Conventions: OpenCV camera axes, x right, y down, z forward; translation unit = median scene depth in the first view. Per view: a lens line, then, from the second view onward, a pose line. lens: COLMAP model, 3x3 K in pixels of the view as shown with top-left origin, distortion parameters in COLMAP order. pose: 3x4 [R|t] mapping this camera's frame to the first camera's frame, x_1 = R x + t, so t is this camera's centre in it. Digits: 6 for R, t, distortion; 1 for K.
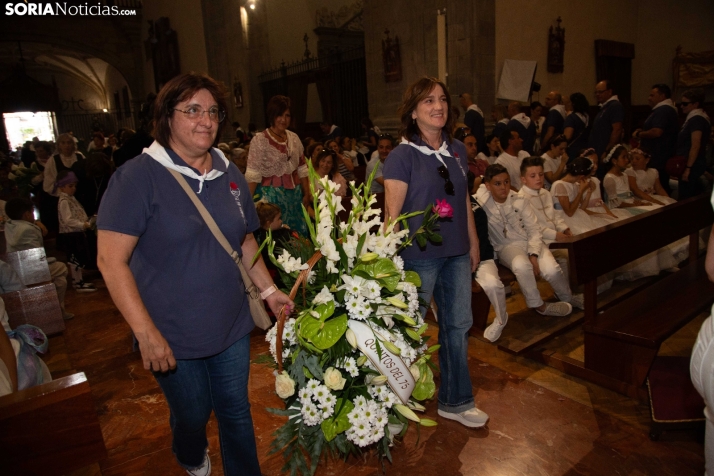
lens RADIAL K [[475.7, 0, 365.2], [0, 475.7, 236.3], [0, 0, 1]] dist [-0.123846, 0.061085]
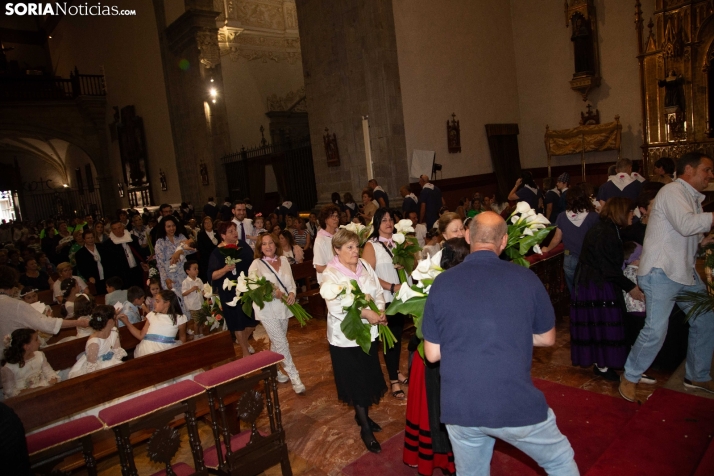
lens RADIAL K [[475.7, 0, 365.2], [0, 475.7, 236.3], [0, 0, 1]] dist [-0.123846, 0.061085]
pose [[0.993135, -0.065861, 0.096675, 0.004068], [0.076275, 0.991187, -0.108310, 0.008023], [-0.088690, 0.114940, 0.989405, -0.196919]]
